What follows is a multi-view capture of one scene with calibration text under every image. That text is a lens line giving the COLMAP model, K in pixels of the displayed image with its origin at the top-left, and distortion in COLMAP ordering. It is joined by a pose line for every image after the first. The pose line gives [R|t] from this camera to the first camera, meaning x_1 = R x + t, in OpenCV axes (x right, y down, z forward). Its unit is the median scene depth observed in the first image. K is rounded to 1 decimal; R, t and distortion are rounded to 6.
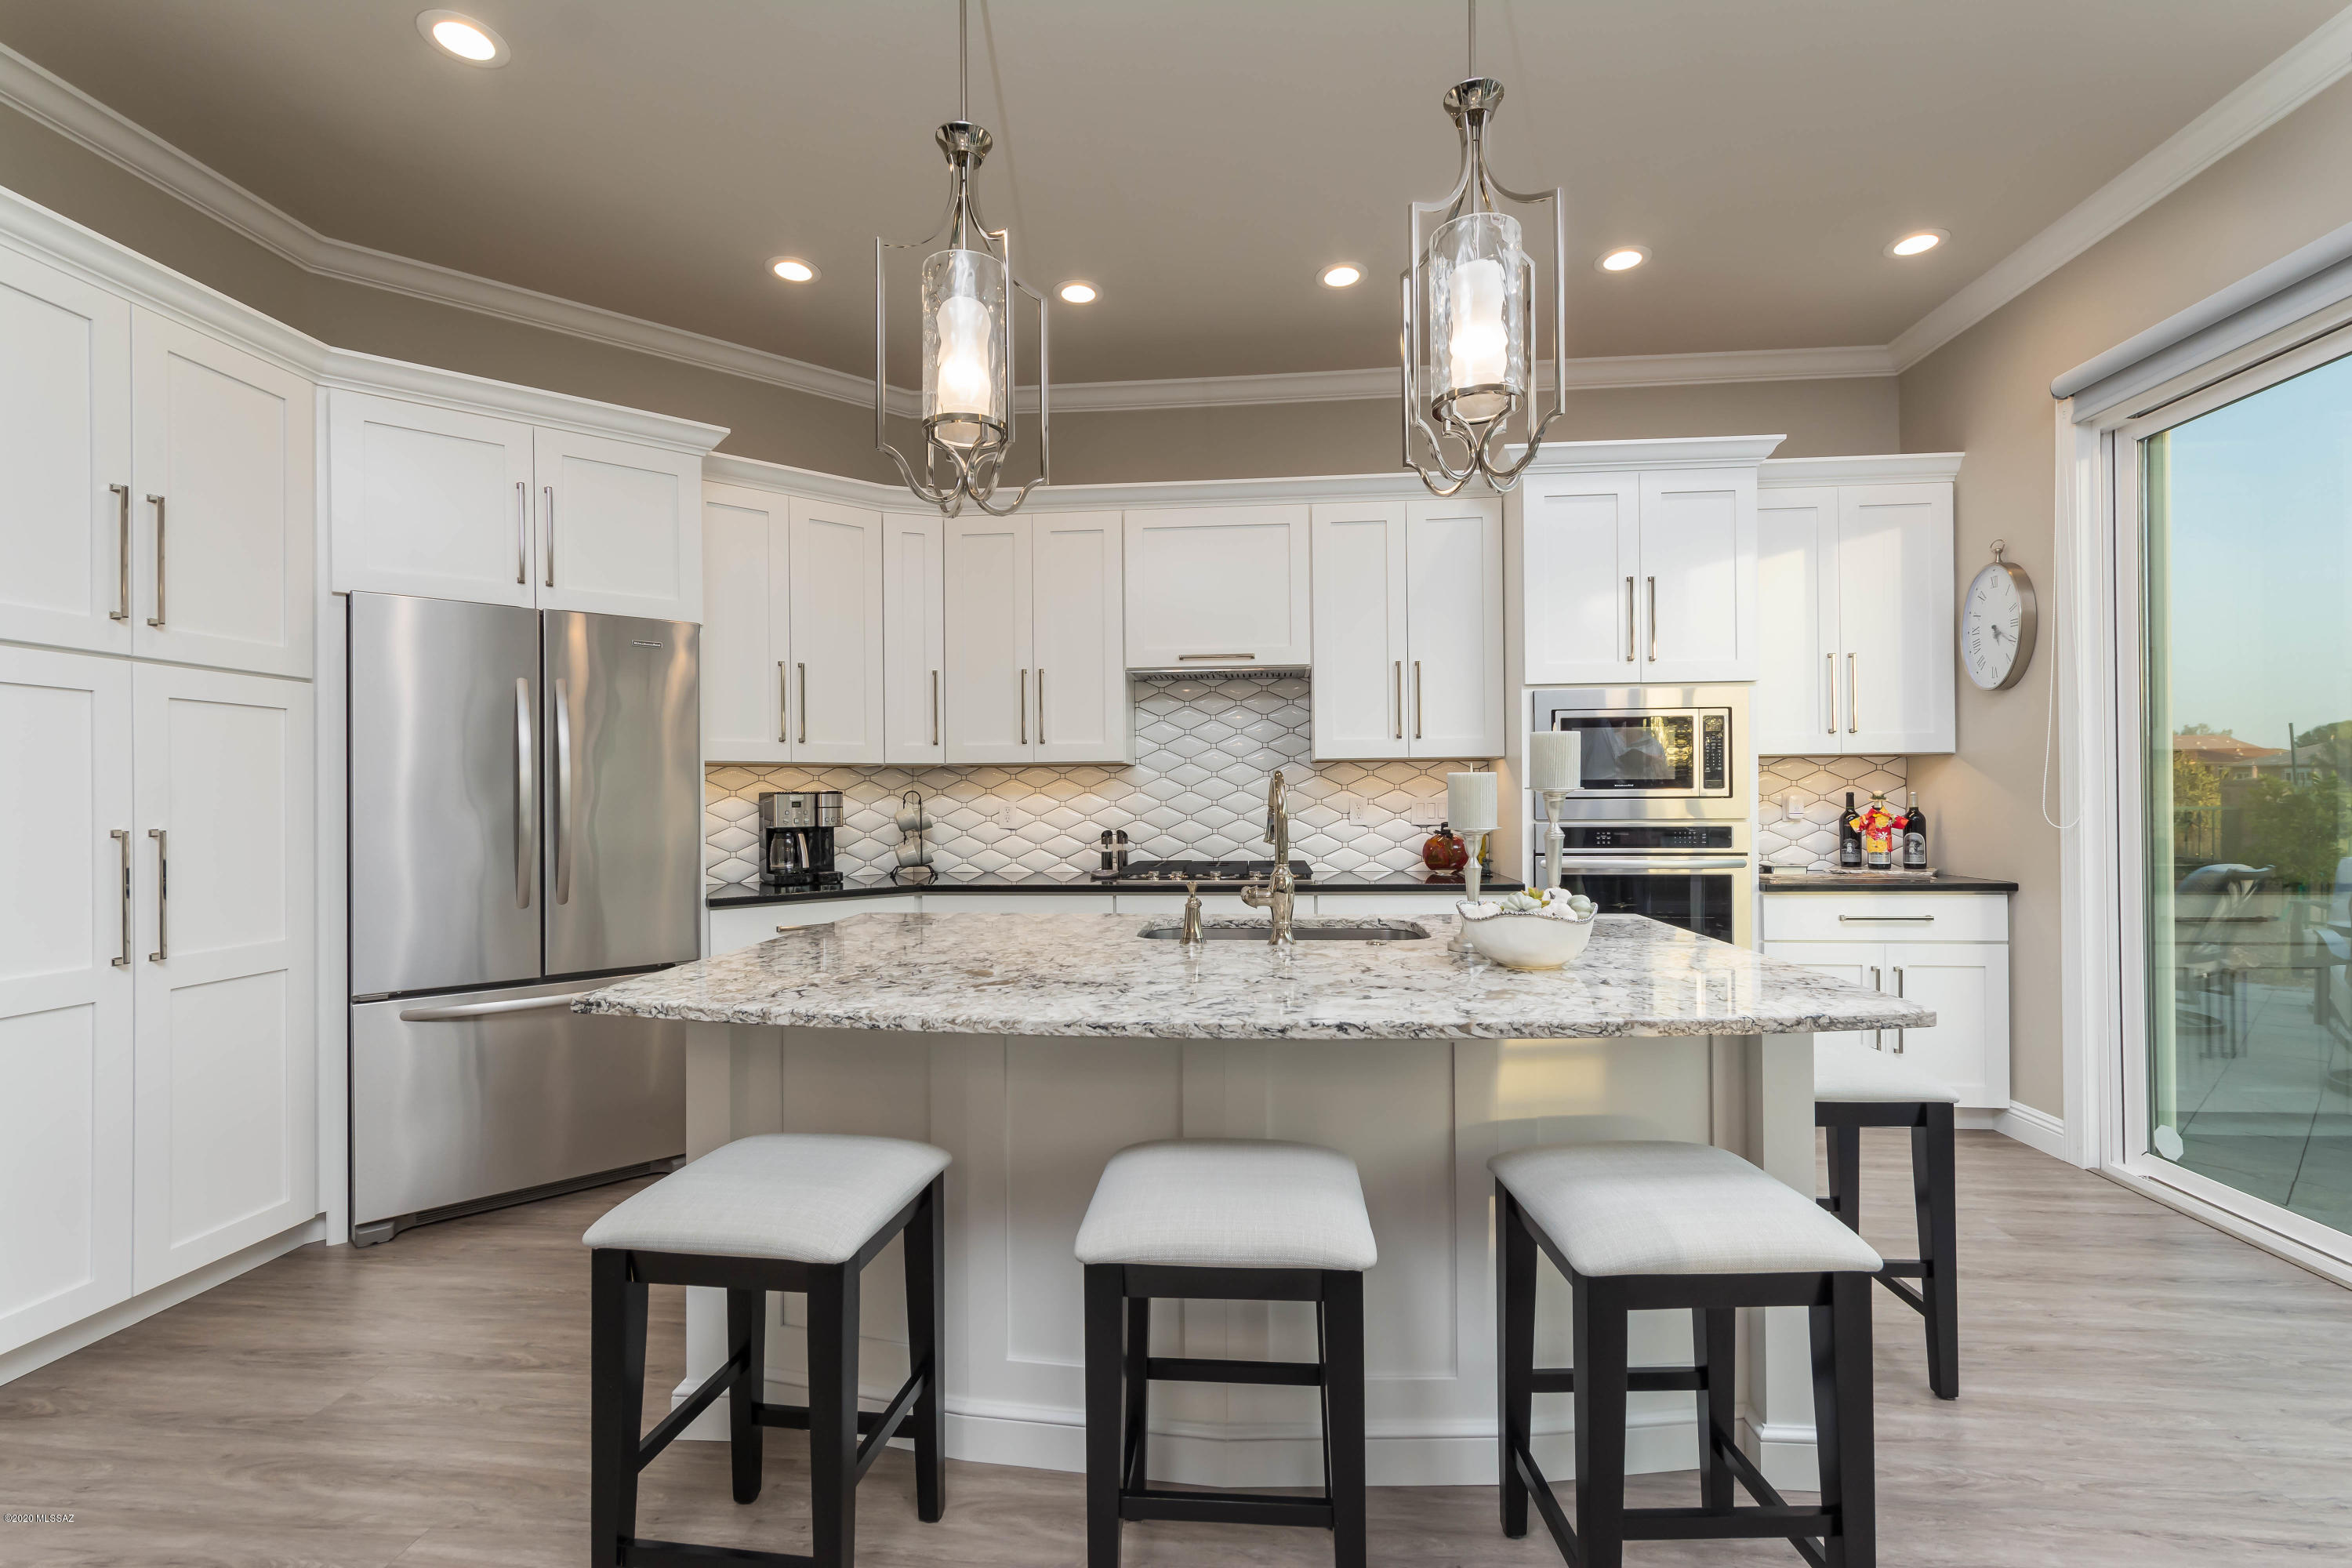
lens RADIAL K [[1026.2, 0, 1179.8], [0, 1026.2, 796.9], [0, 0, 1]] dist [-0.001245, 0.003081]
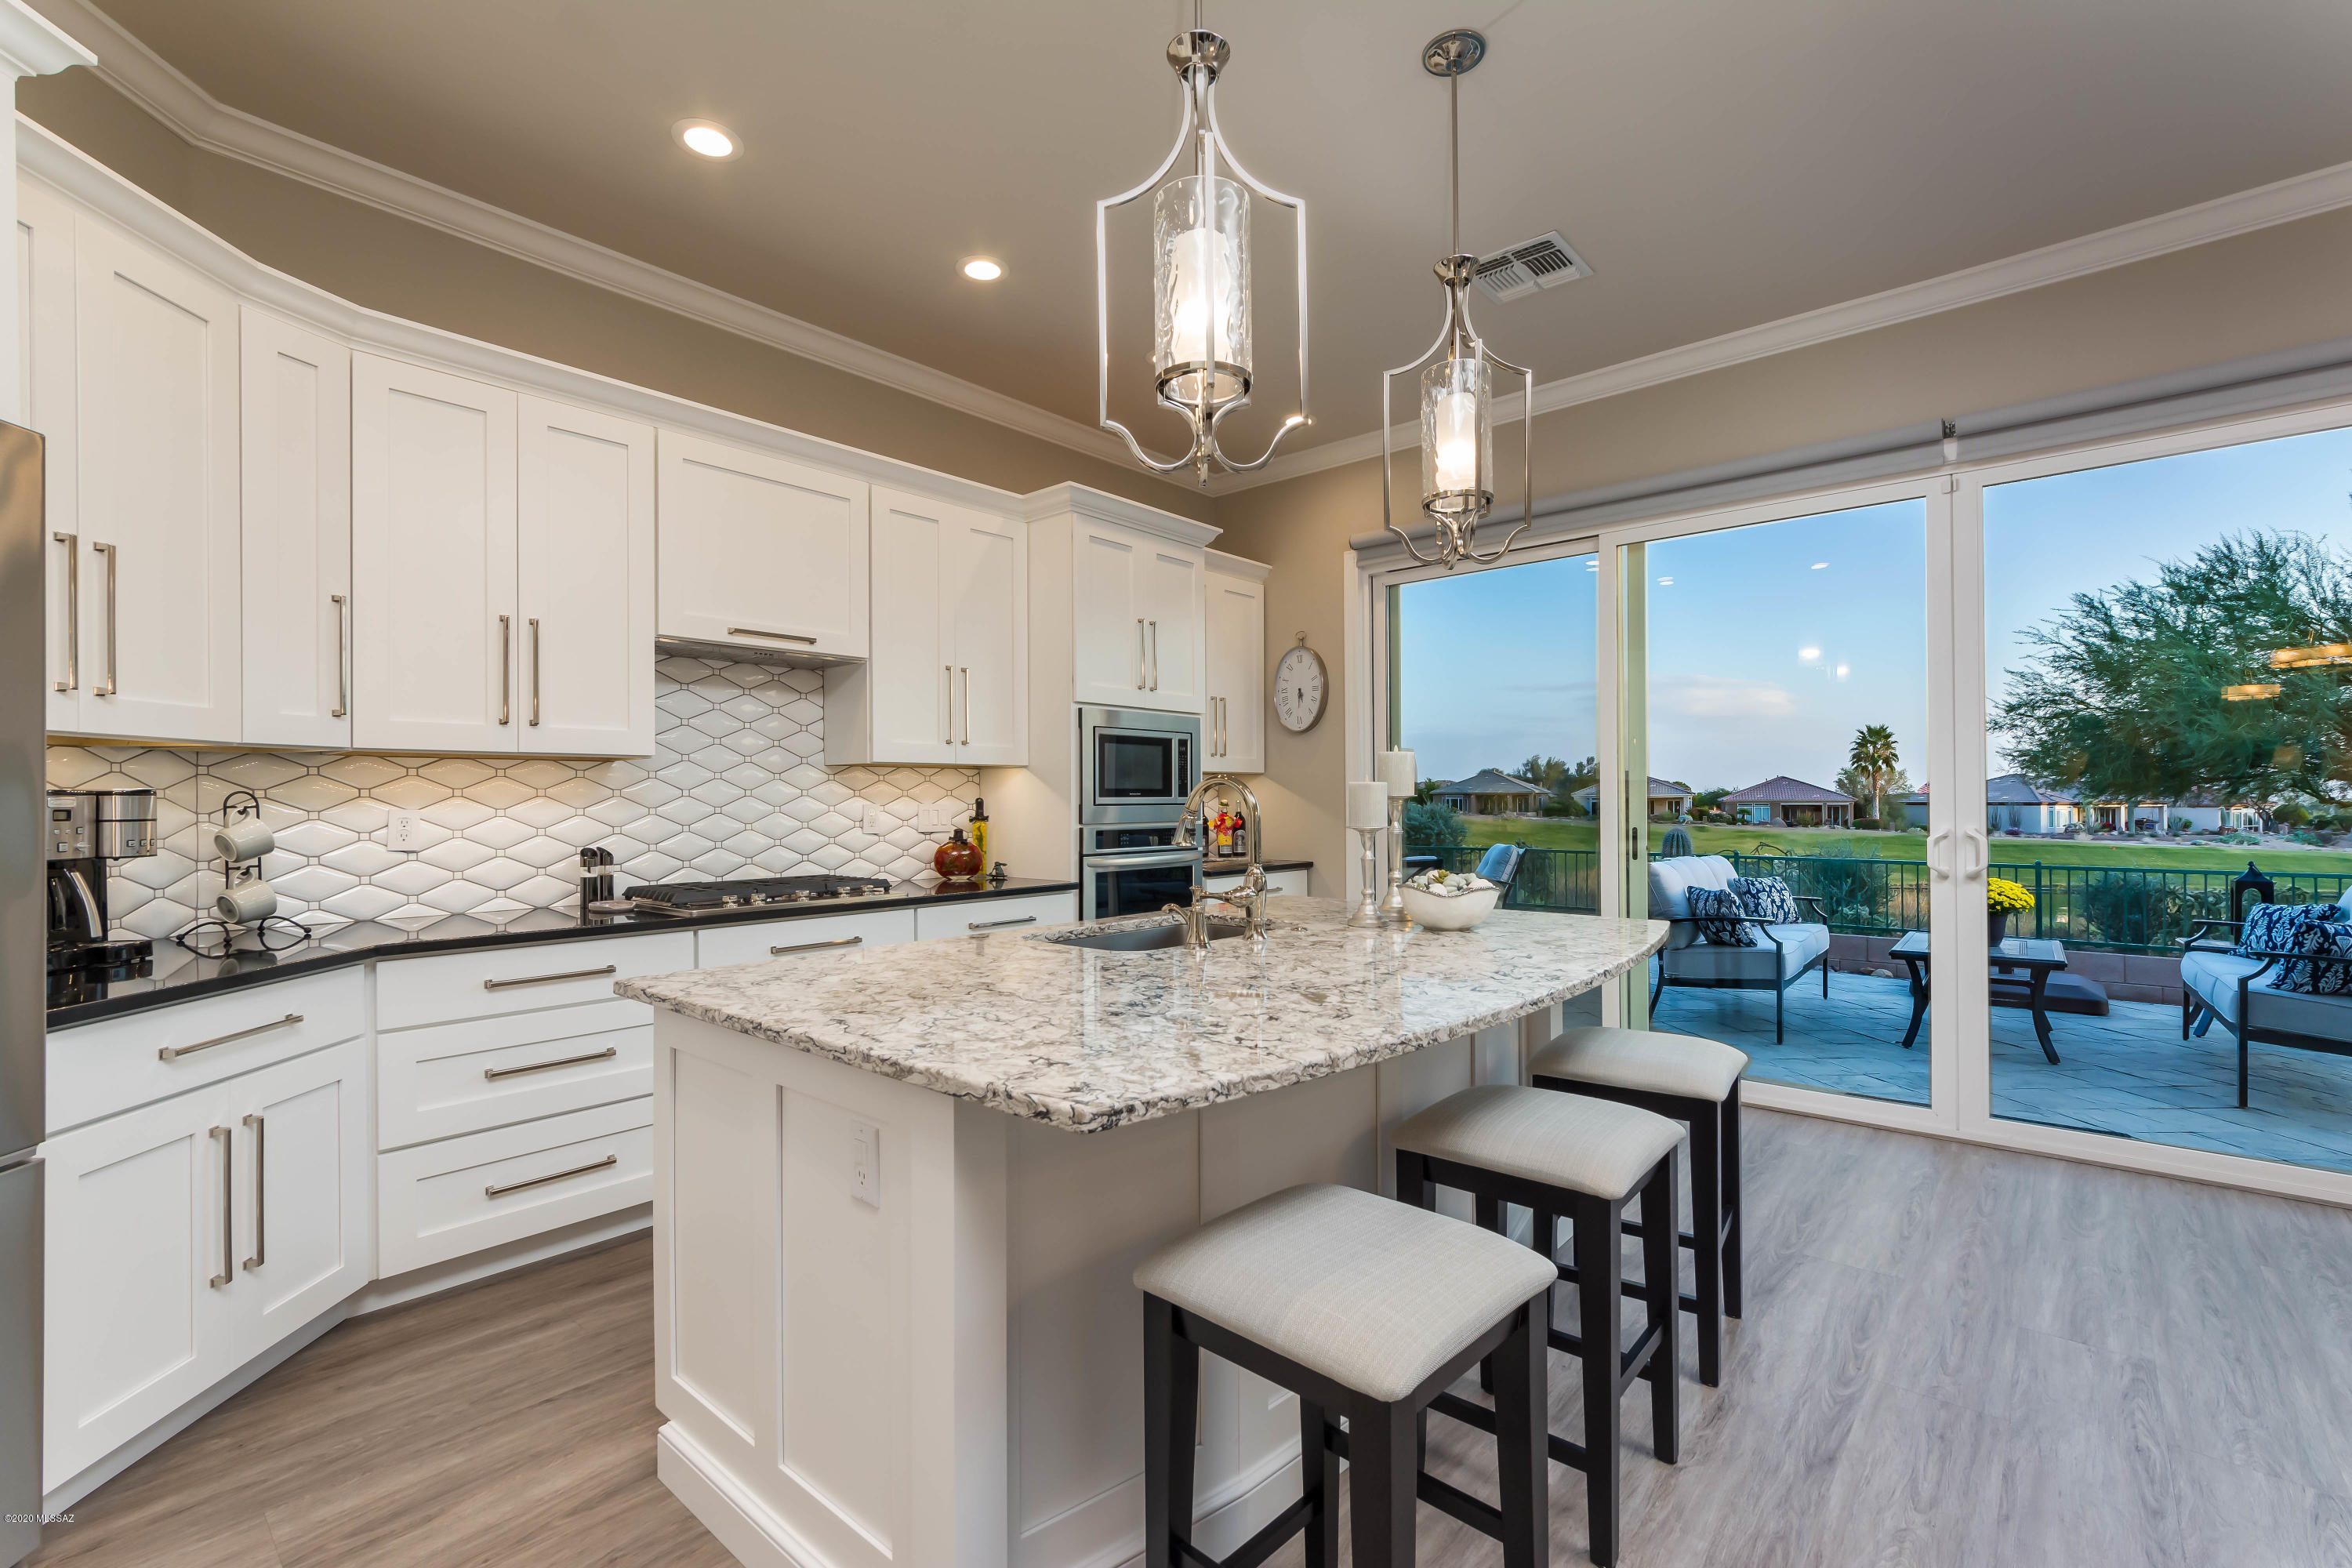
lens RADIAL K [[1026.2, 0, 1177.4], [0, 1026.2, 800.3], [0, 0, 1]] dist [-0.001245, 0.003081]
pose [[0.584031, 0.004685, 0.811718, -0.449031], [-0.000772, 0.999986, -0.005217, 0.001718], [-0.811731, 0.002420, 0.584026, 0.239859]]
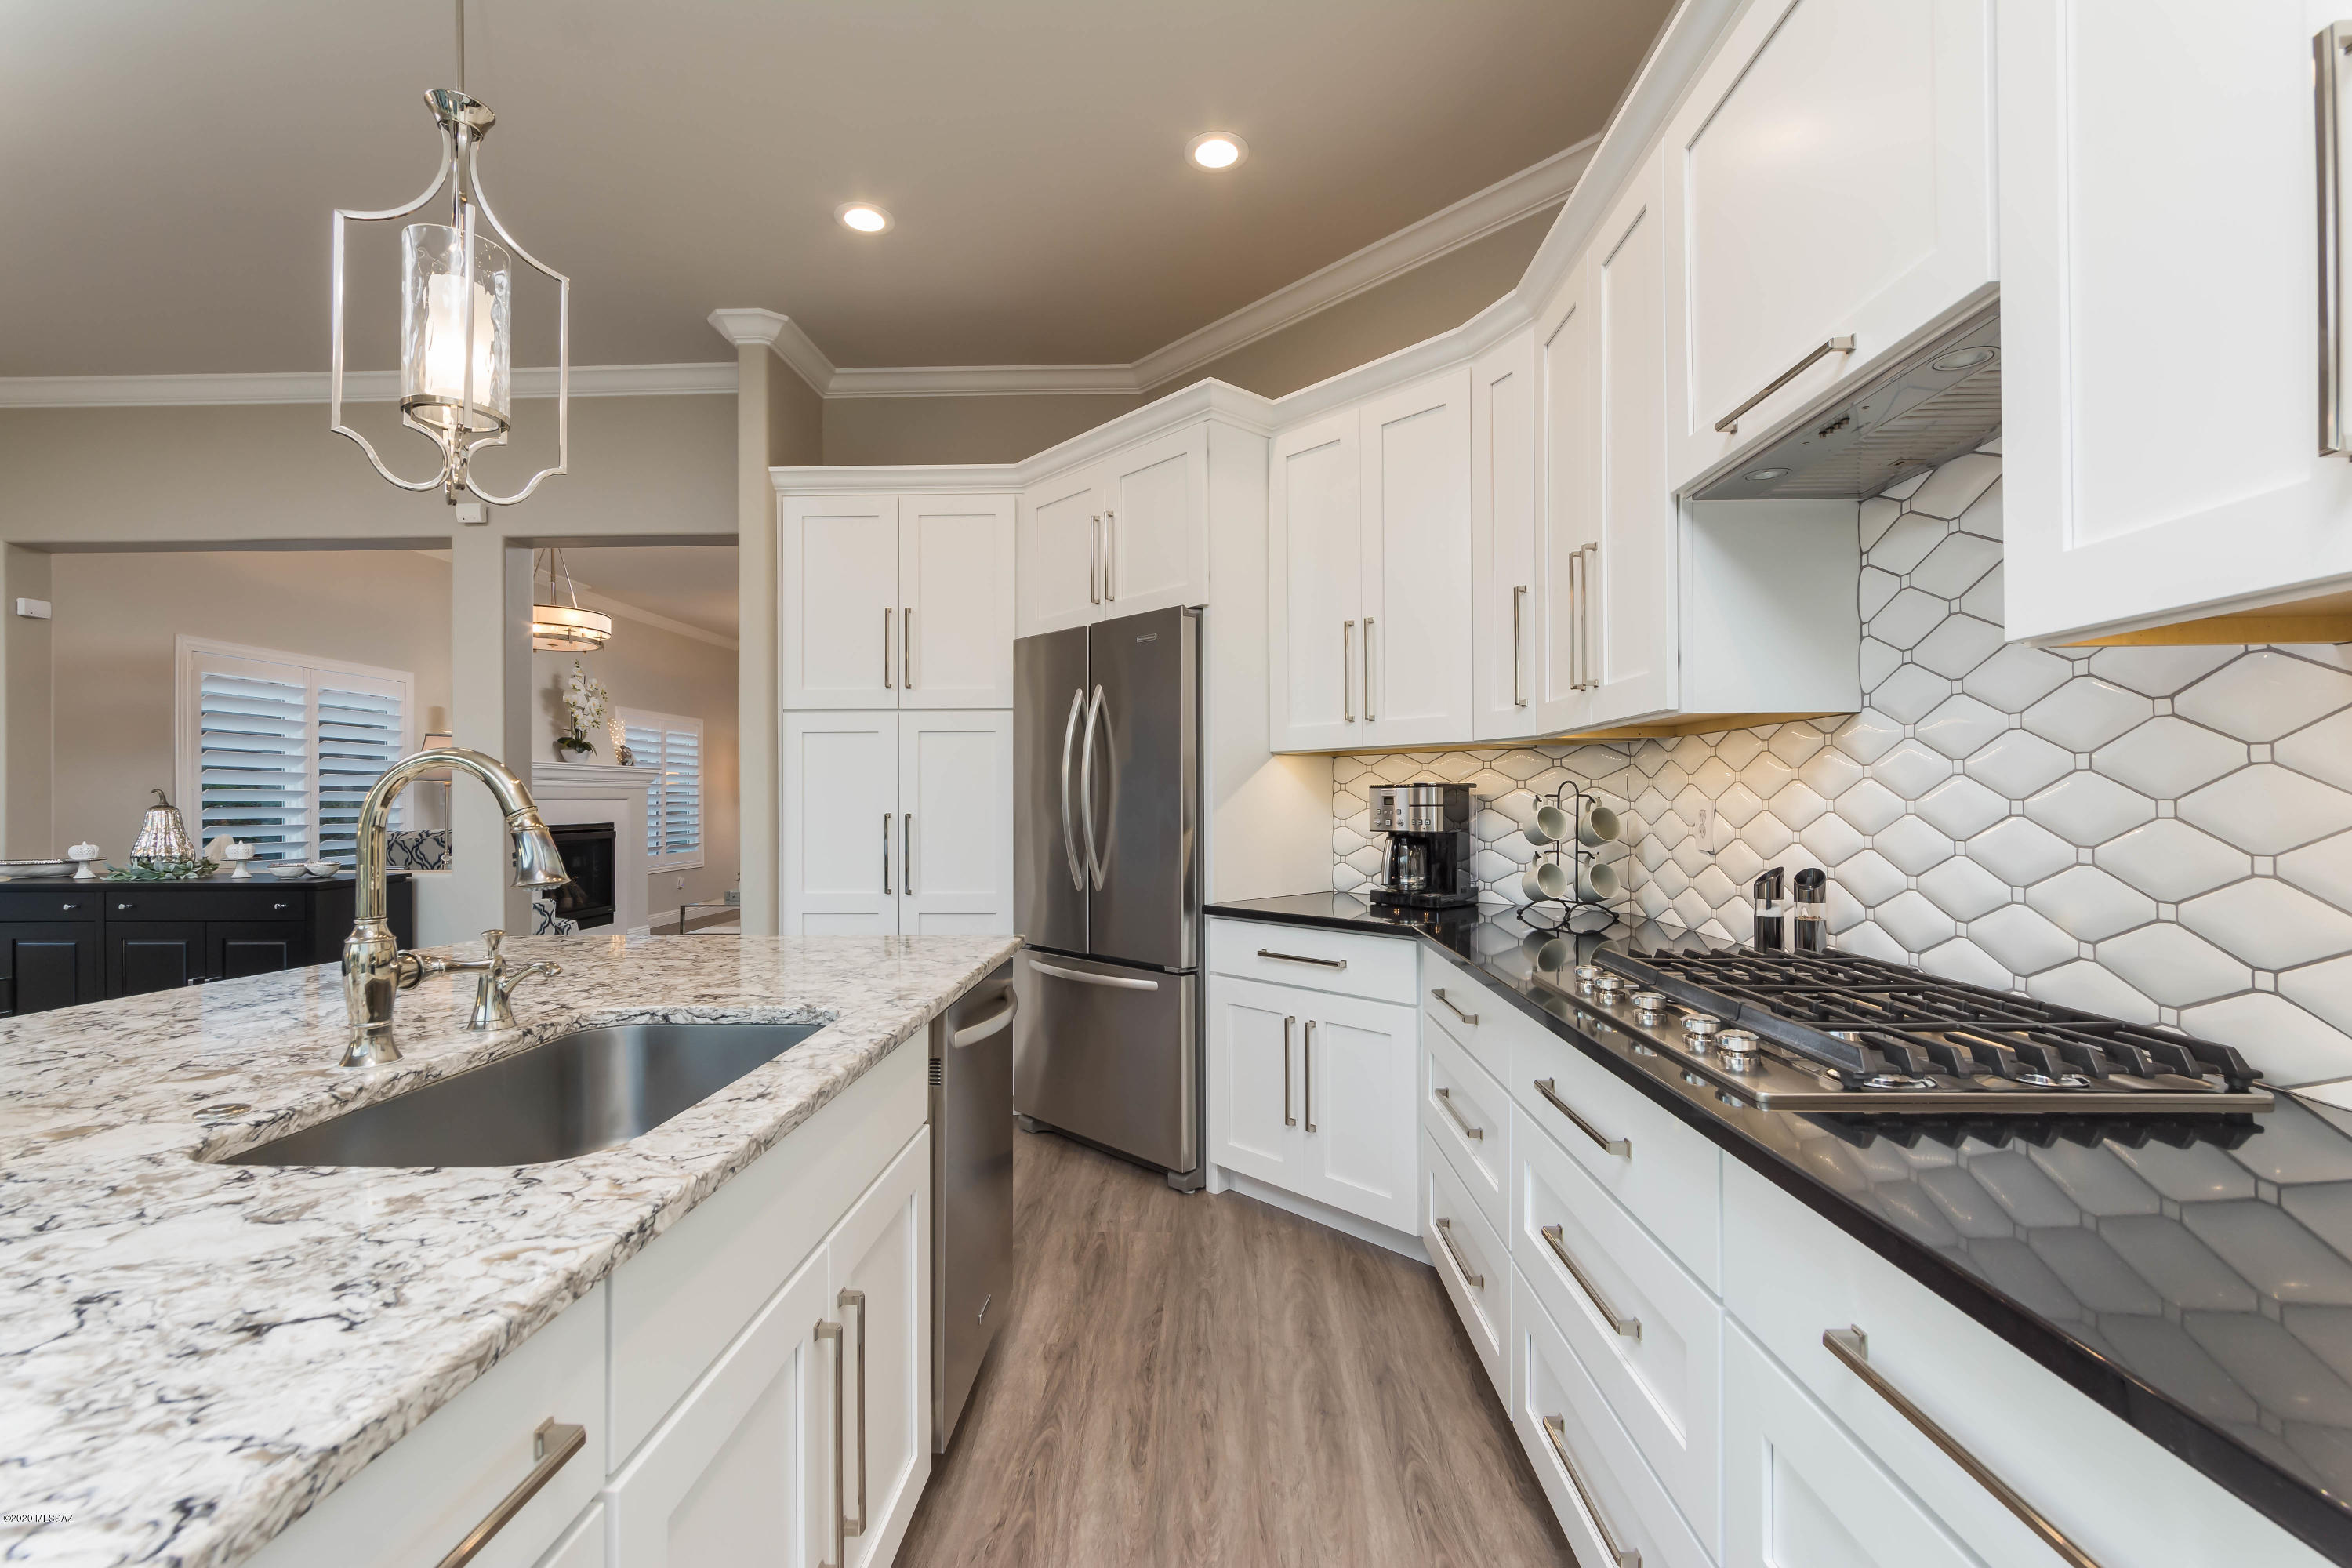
lens RADIAL K [[1026.2, 0, 1177.5], [0, 1026.2, 788.8], [0, 0, 1]] dist [-0.001245, 0.003081]
pose [[0.056236, -0.001855, -0.998416, 0.373522], [0.005175, 0.999985, -0.001566, -0.001395], [0.998404, -0.005078, 0.056245, 0.769060]]
